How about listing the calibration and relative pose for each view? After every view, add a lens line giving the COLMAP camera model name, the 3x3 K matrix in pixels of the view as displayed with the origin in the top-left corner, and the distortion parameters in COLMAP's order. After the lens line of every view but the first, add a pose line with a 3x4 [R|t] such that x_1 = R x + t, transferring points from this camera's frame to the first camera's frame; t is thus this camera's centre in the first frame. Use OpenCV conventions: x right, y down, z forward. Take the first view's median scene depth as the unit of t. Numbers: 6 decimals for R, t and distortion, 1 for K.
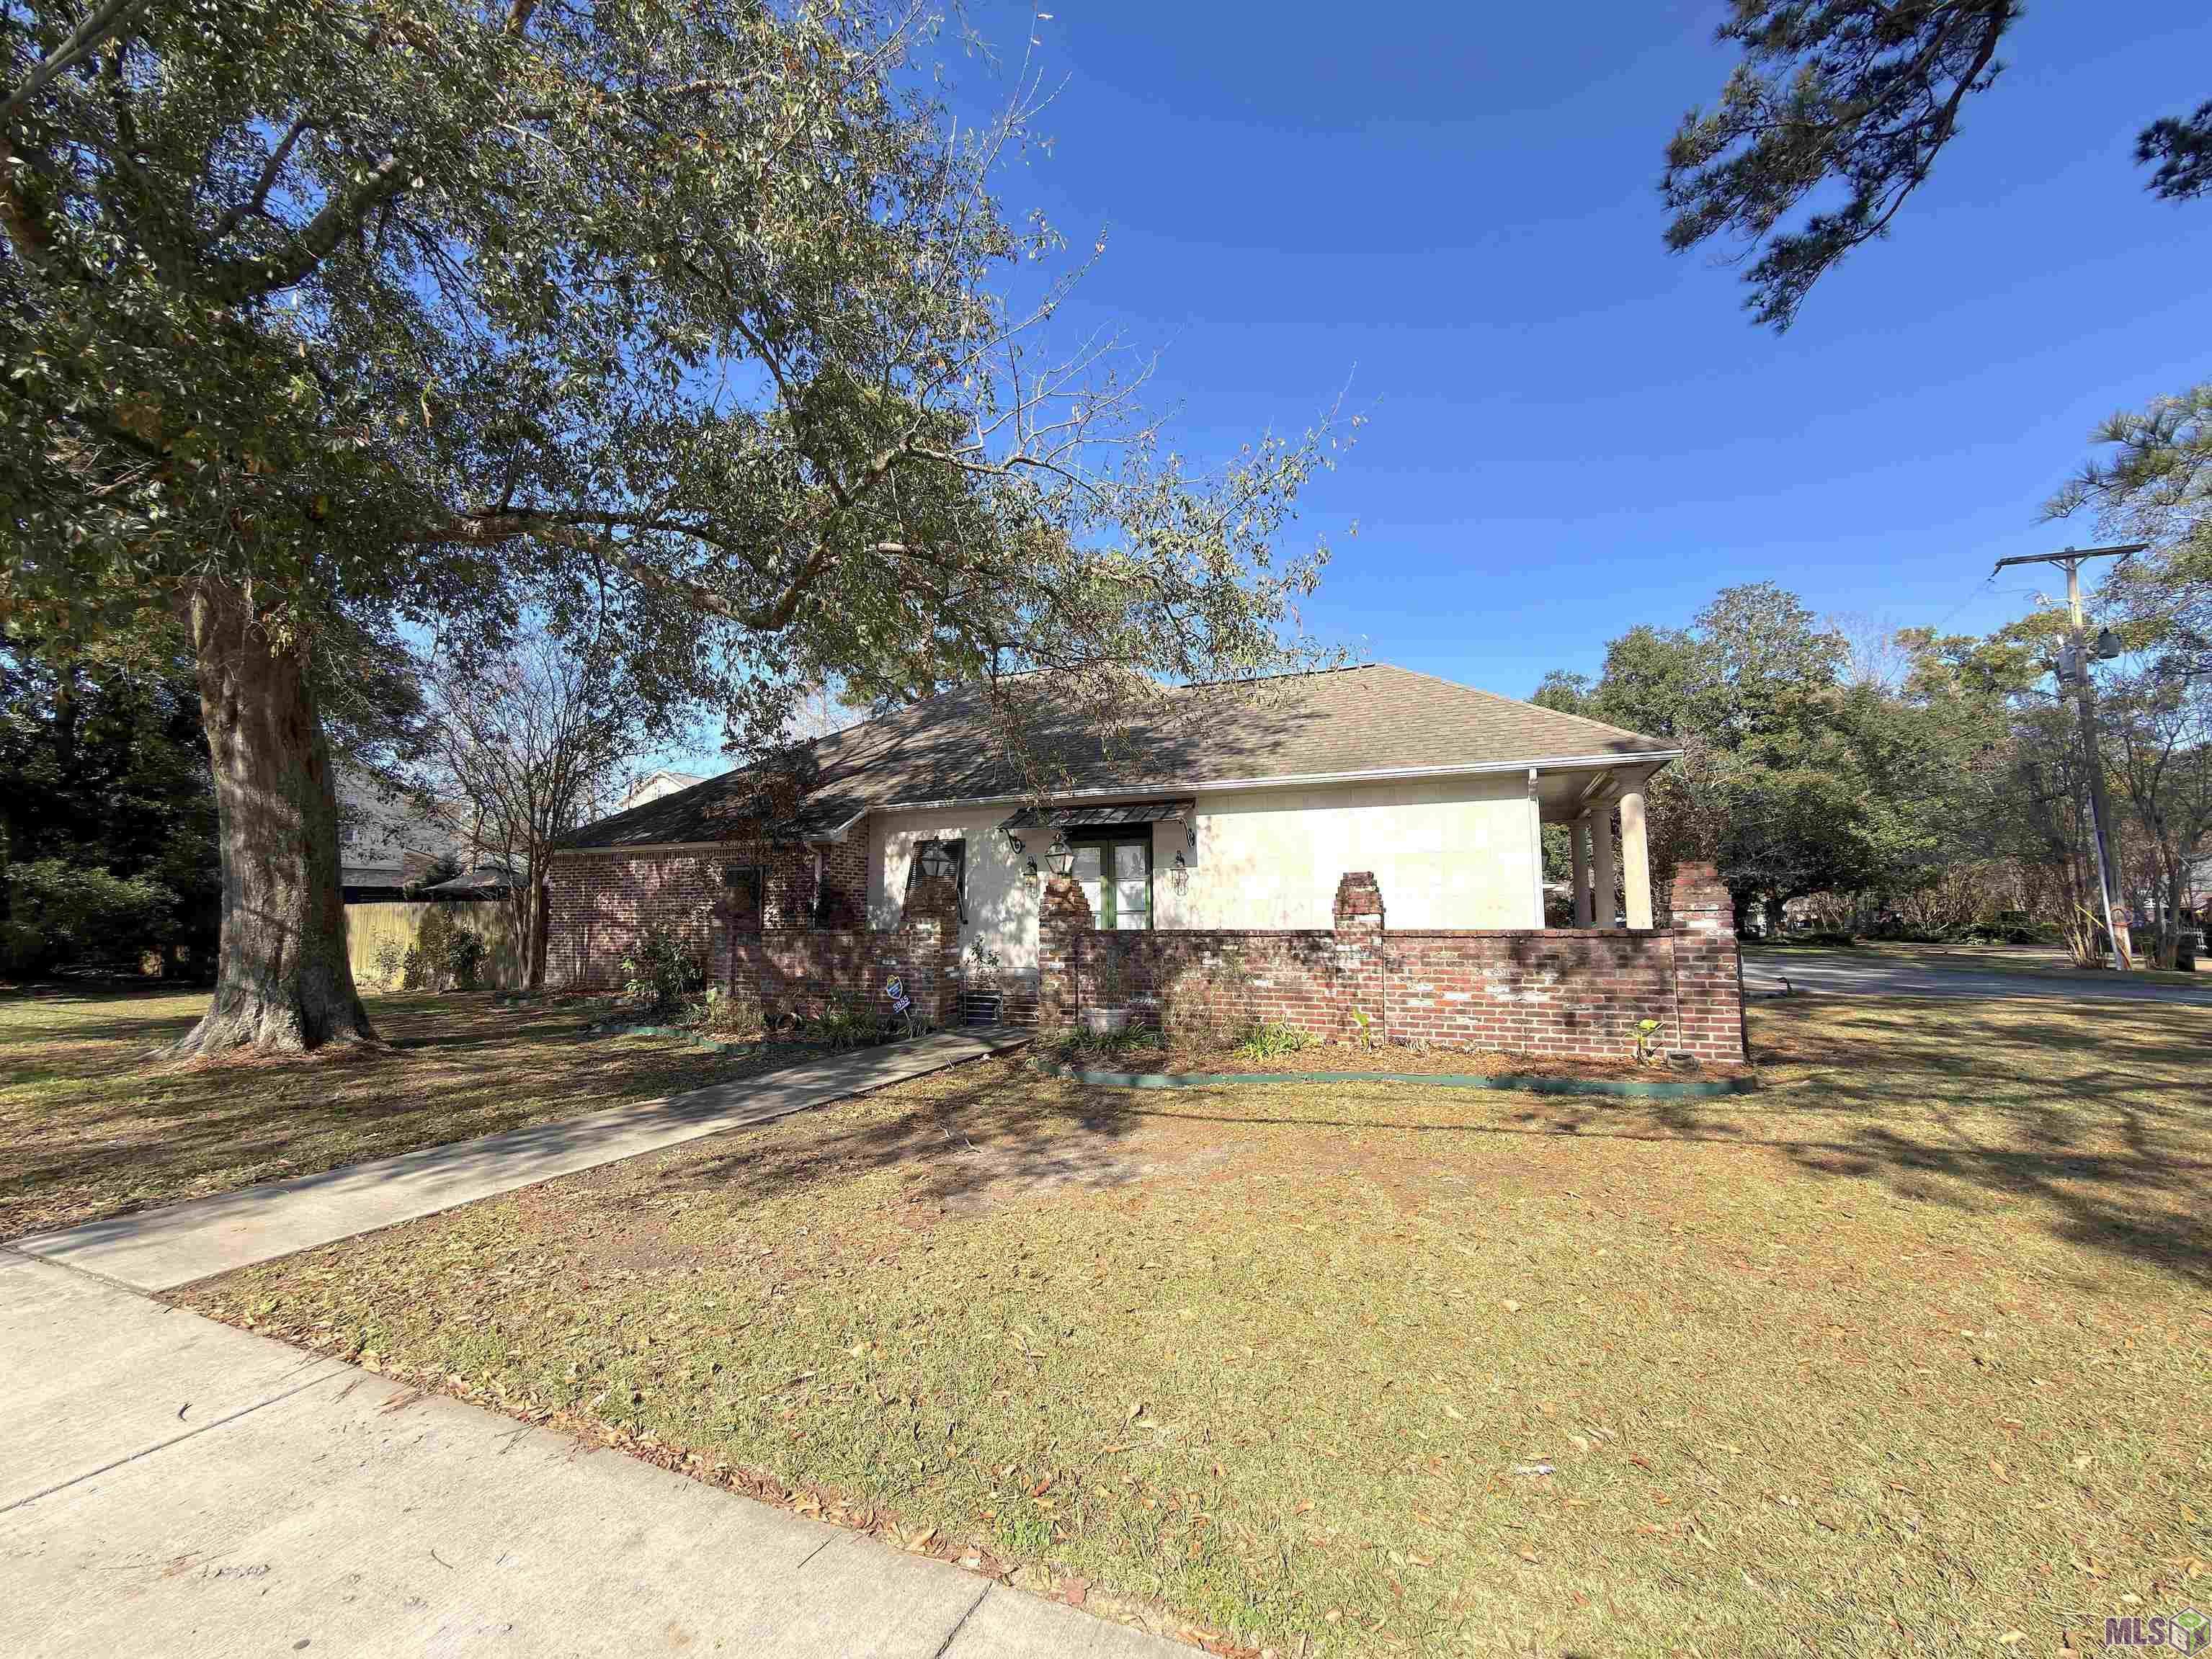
lens RADIAL K [[881.7, 0, 1106.0], [0, 881.7, 829.5], [0, 0, 1]] dist [0.003282, 0.000470]
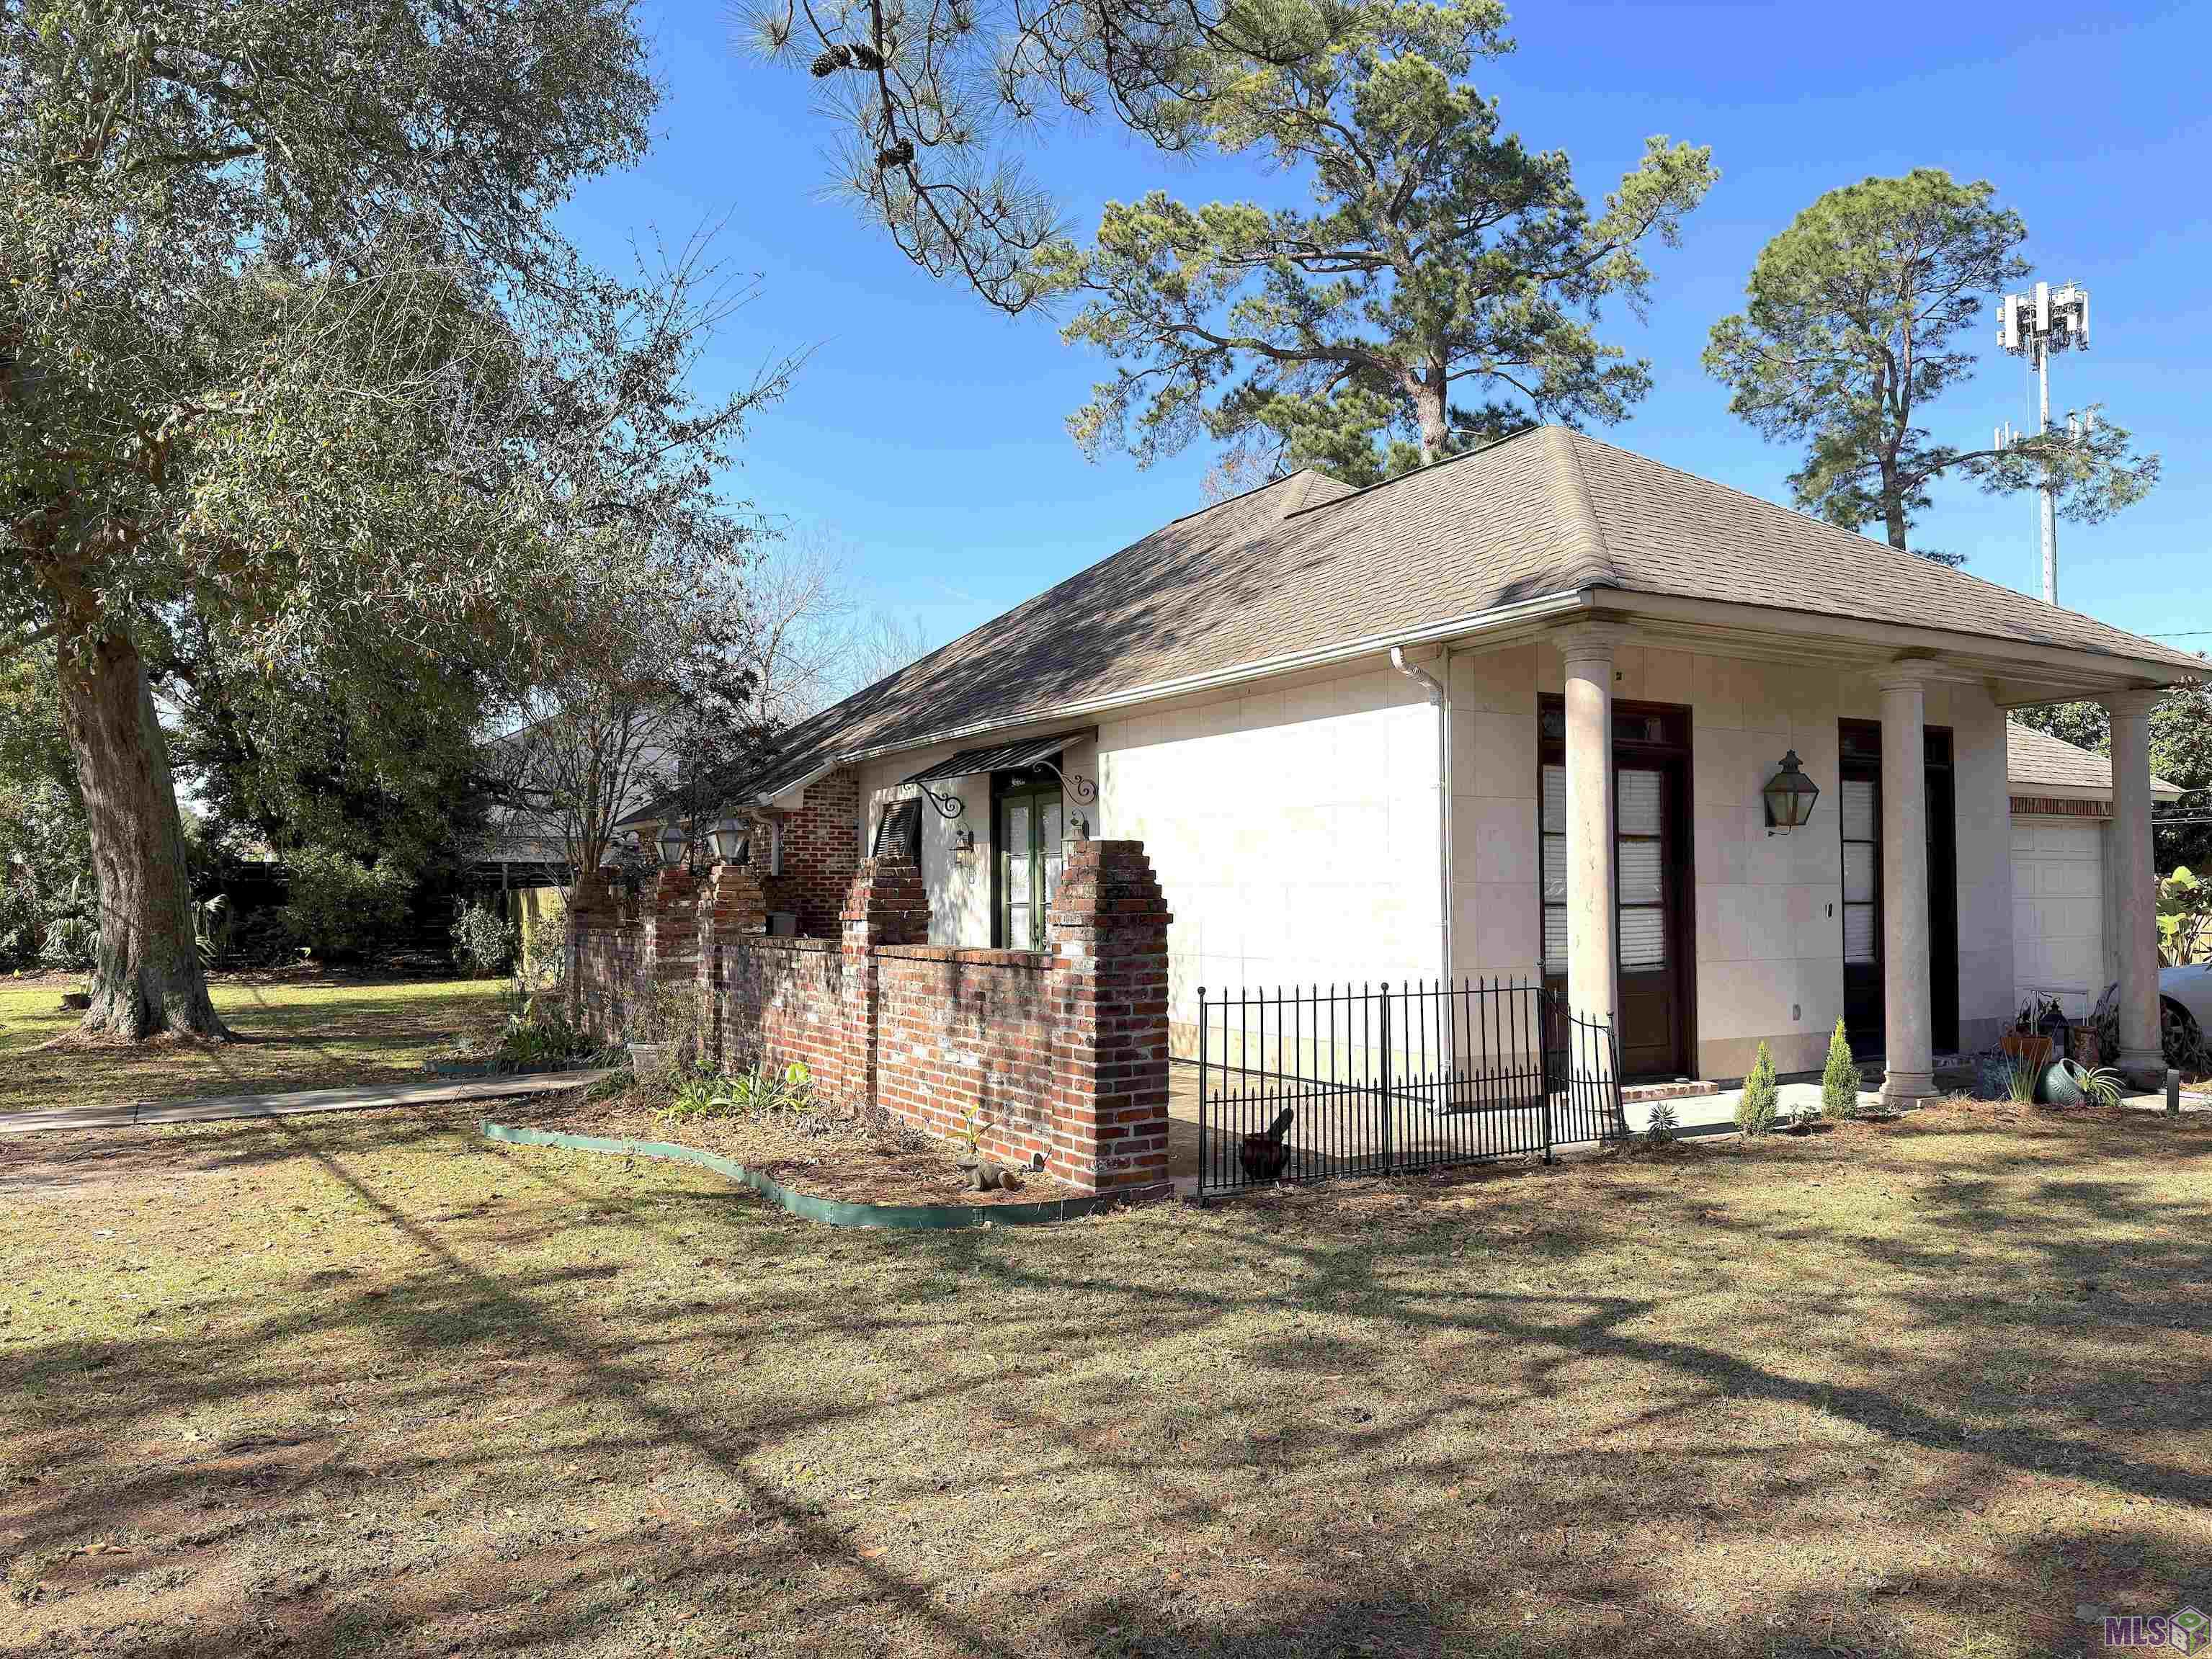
lens RADIAL K [[1542.9, 0, 1106.0], [0, 1542.9, 829.5], [0, 0, 1]] dist [0.103607, -0.146543]
pose [[0.810397, -0.023440, -0.585412, 0.909494], [0.057635, 0.997542, 0.039844, -0.006721], [0.583039, -0.066030, 0.809757, 0.126262]]
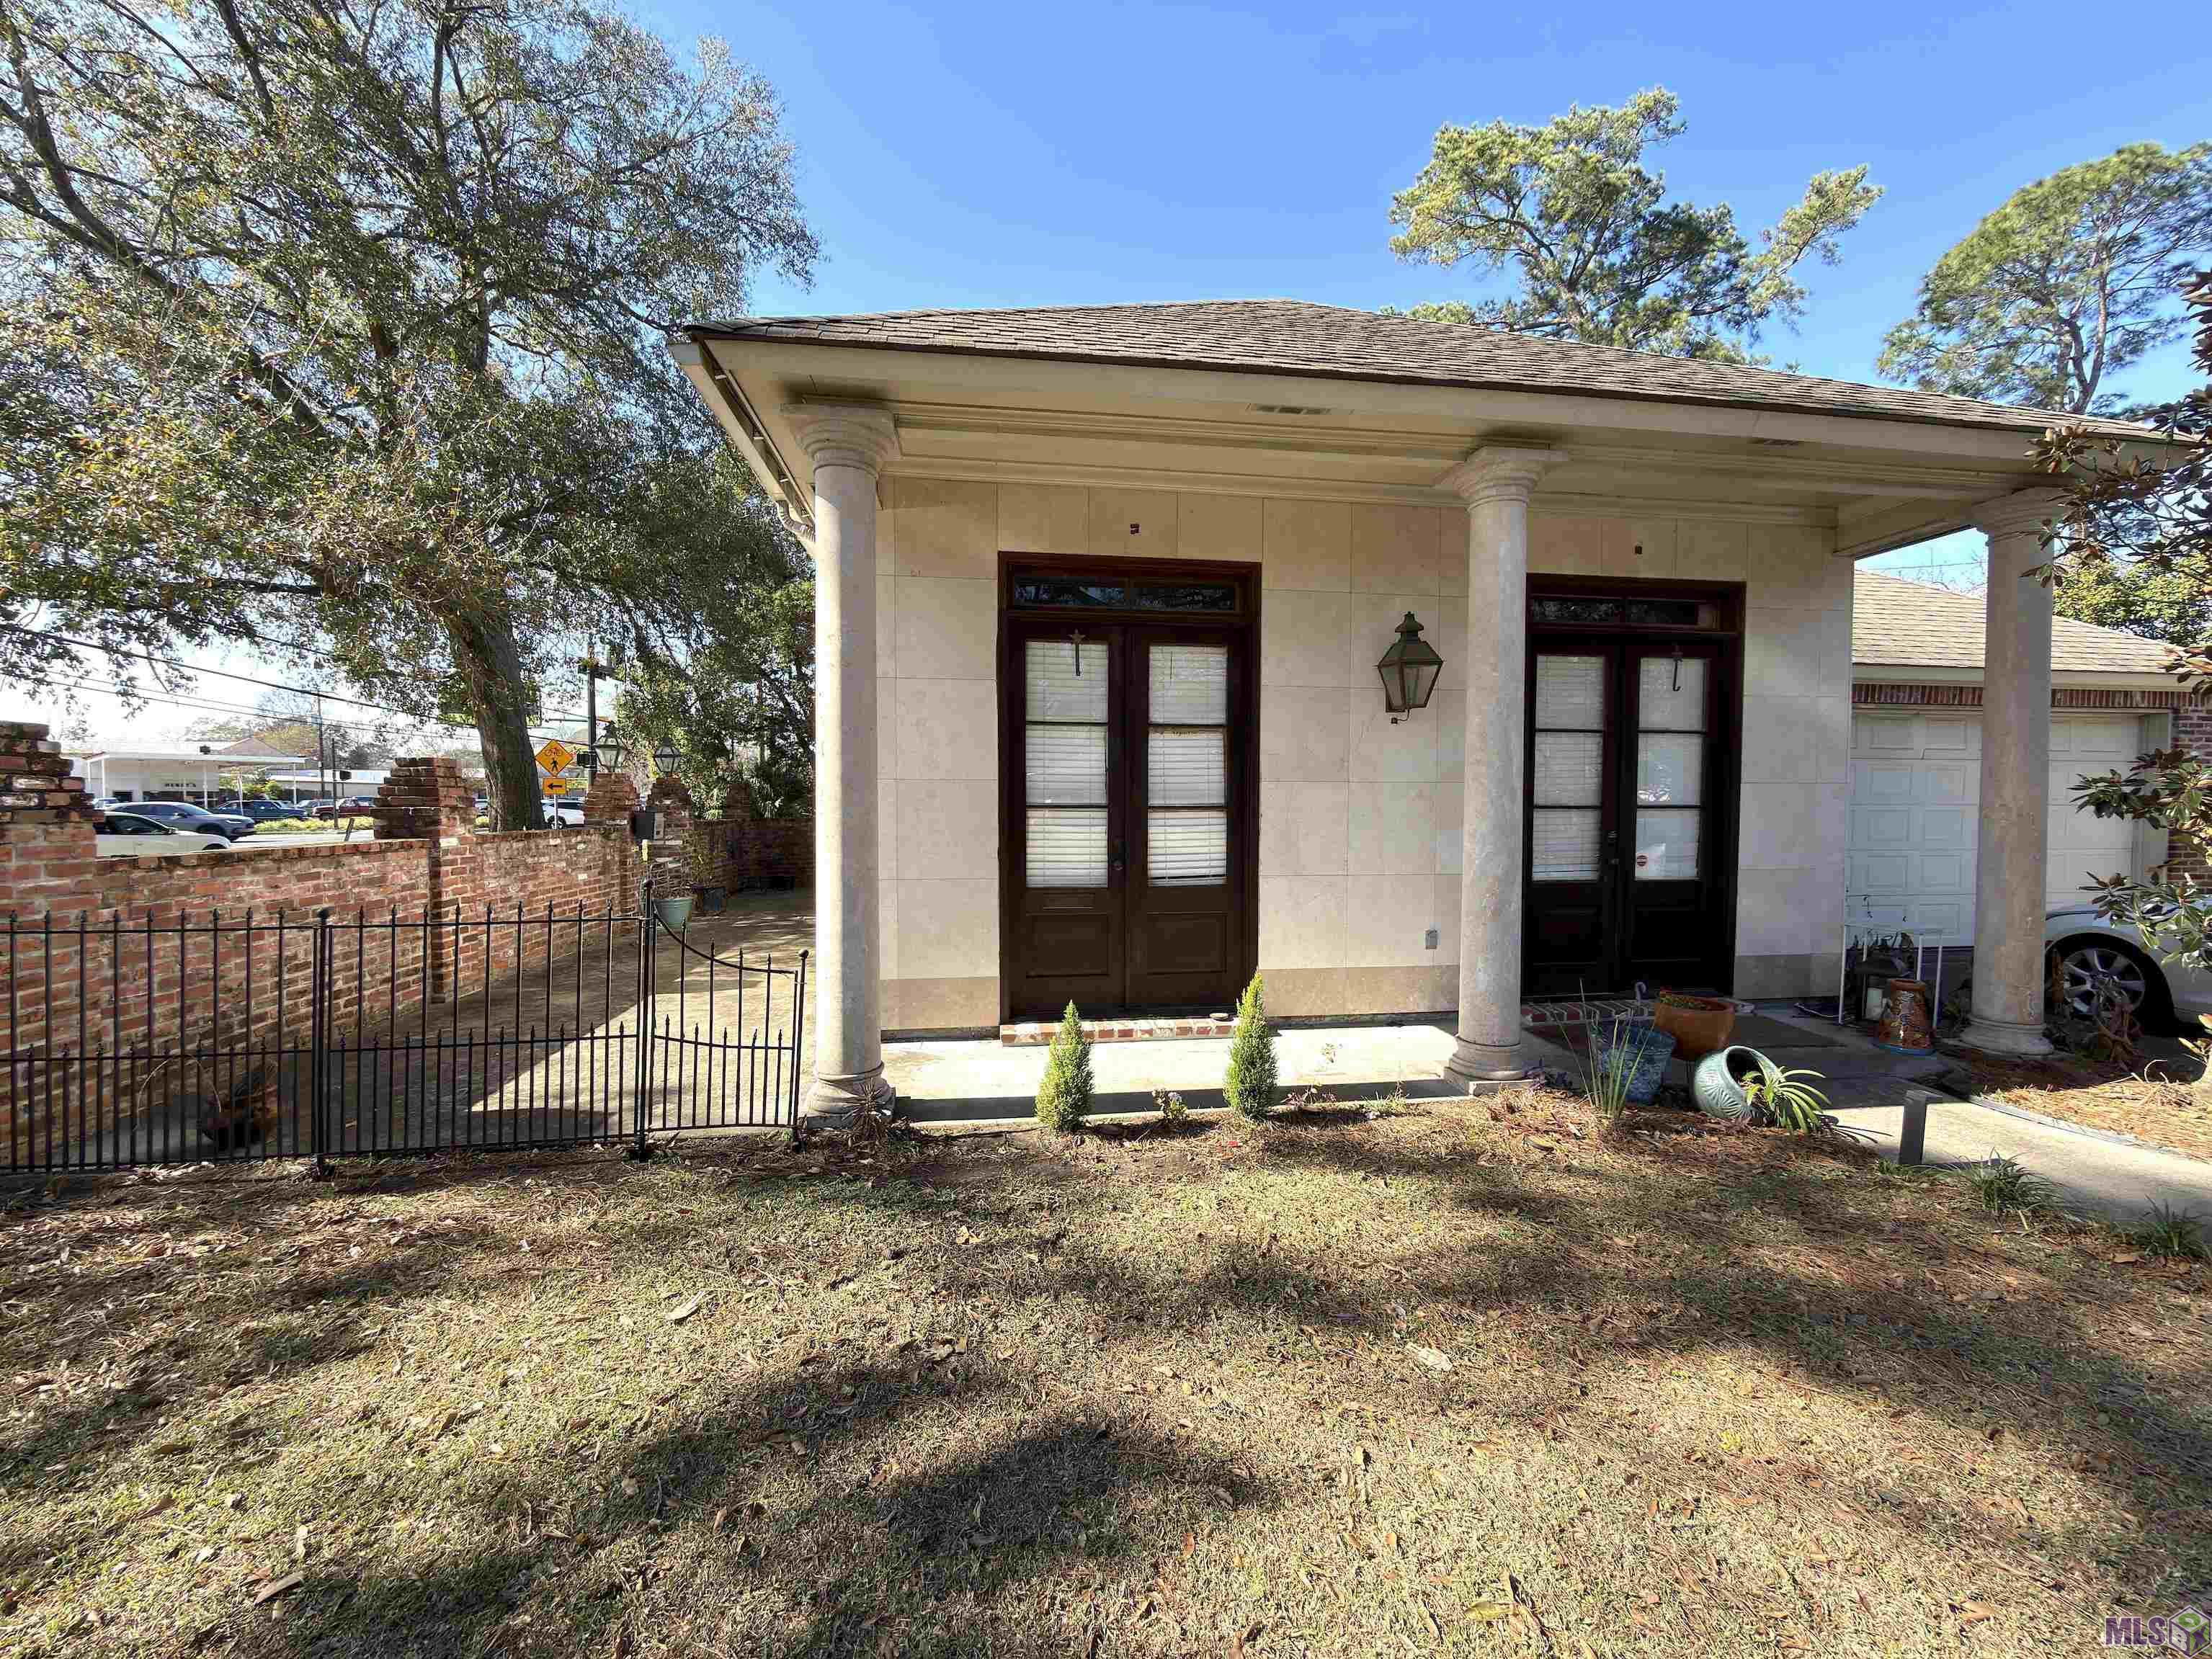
lens RADIAL K [[884.0, 0, 1113.6], [0, 884.0, 822.7], [0, 0, 1]] dist [0.029306, -0.006832]
pose [[0.539296, 0.026173, -0.841710, 0.989097], [0.081205, 0.993243, 0.082915, 0.072835], [0.838192, -0.113067, 0.533526, 0.904270]]
